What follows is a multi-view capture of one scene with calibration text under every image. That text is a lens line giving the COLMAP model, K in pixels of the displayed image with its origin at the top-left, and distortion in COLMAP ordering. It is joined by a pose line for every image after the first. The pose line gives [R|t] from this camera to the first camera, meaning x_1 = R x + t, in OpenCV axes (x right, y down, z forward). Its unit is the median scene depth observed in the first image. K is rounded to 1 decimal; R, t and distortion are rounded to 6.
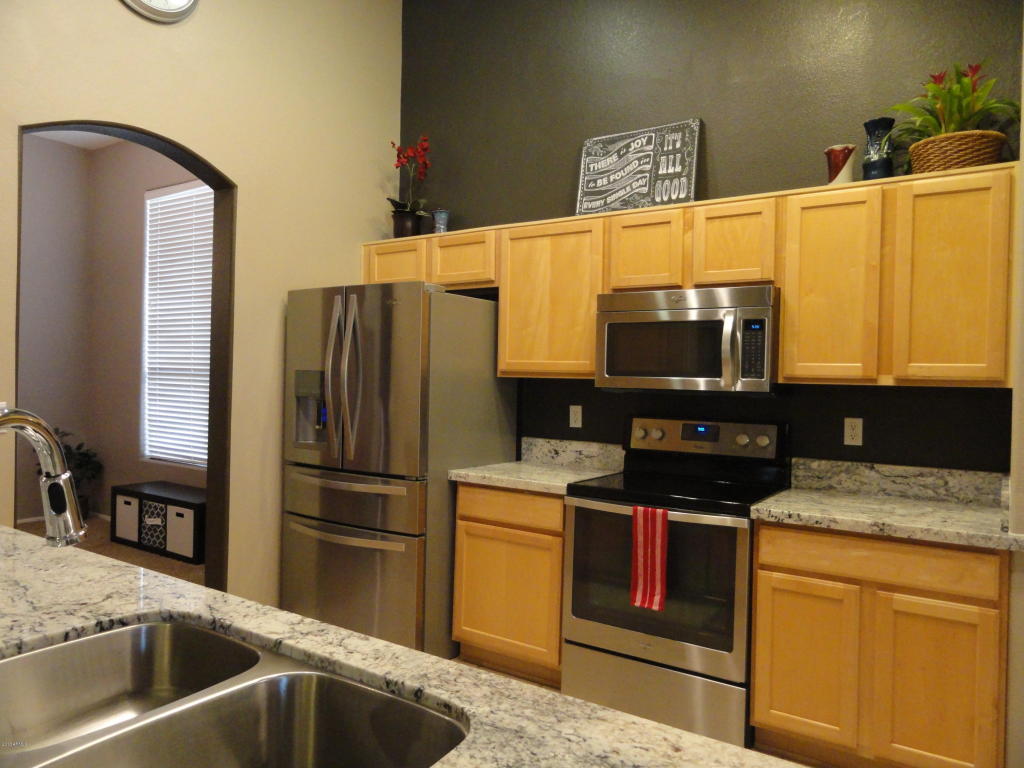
lens RADIAL K [[717.0, 0, 512.0], [0, 717.0, 384.0], [0, 0, 1]] dist [0.001649, -0.003516]
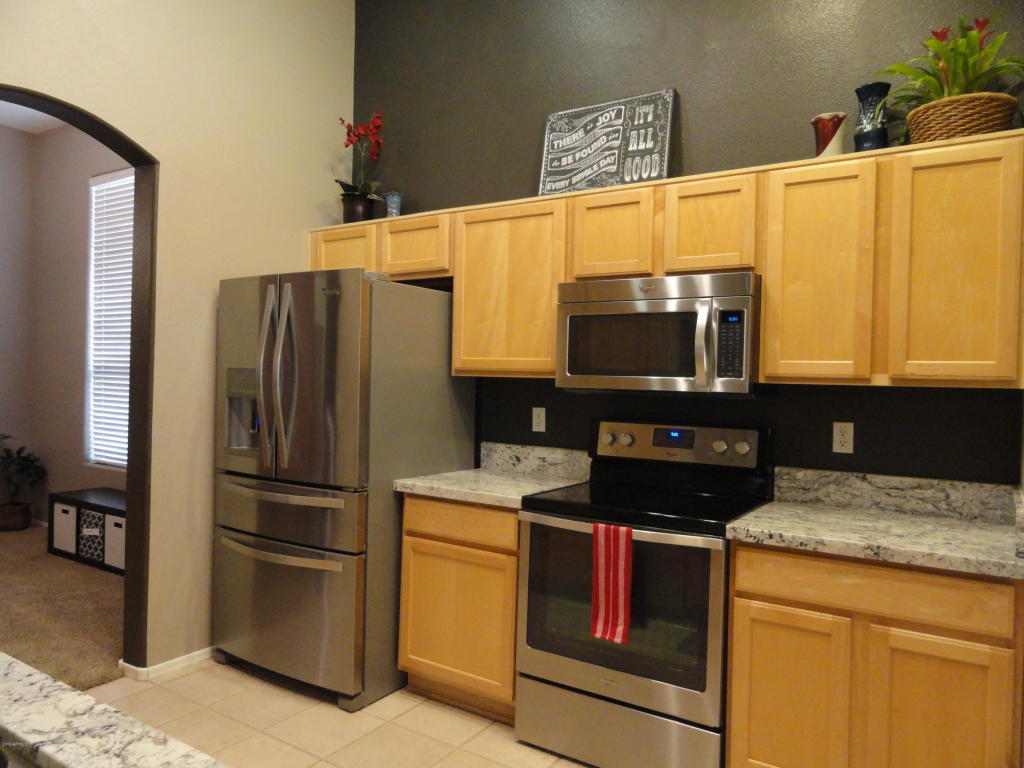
lens RADIAL K [[717.0, 0, 512.0], [0, 717.0, 384.0], [0, 0, 1]] dist [0.001649, -0.003516]
pose [[0.999906, 0.001336, 0.013614, 0.047423], [-0.001331, 0.999999, -0.000325, 0.000627], [-0.013614, 0.000306, 0.999907, 0.103924]]
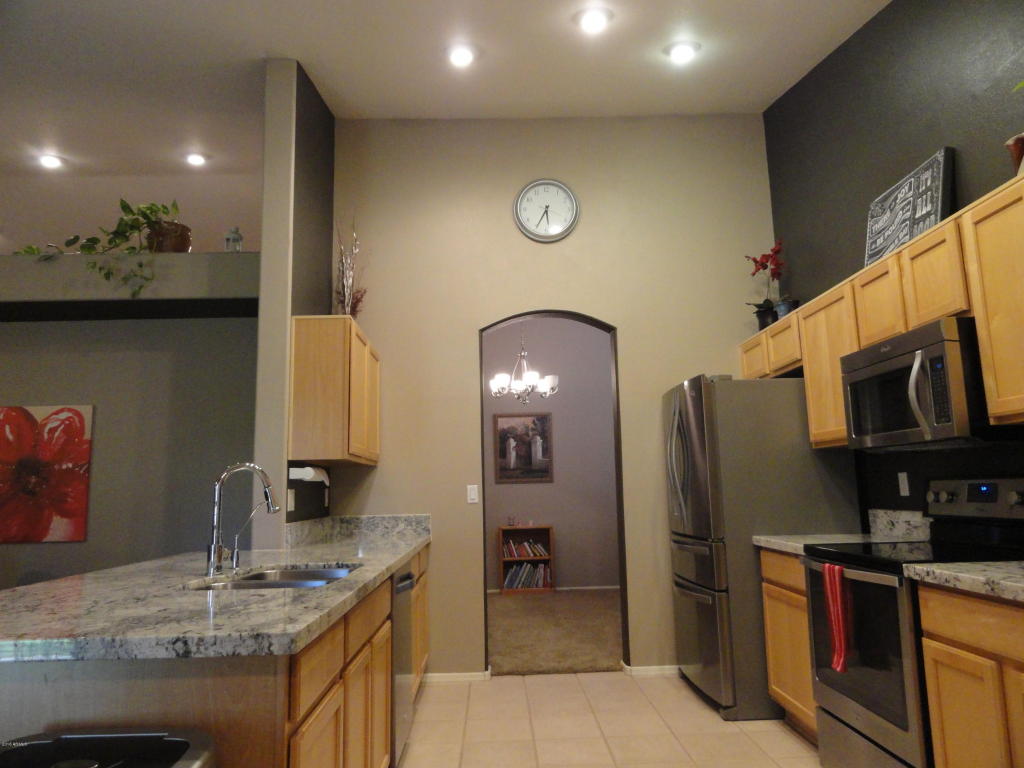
lens RADIAL K [[717.0, 0, 512.0], [0, 717.0, 384.0], [0, 0, 1]] dist [0.001649, -0.003516]
pose [[0.573991, -0.157402, -0.803592, 0.635712], [0.032066, 0.984920, -0.170015, 0.066309], [0.818234, 0.071818, 0.570382, 0.043954]]
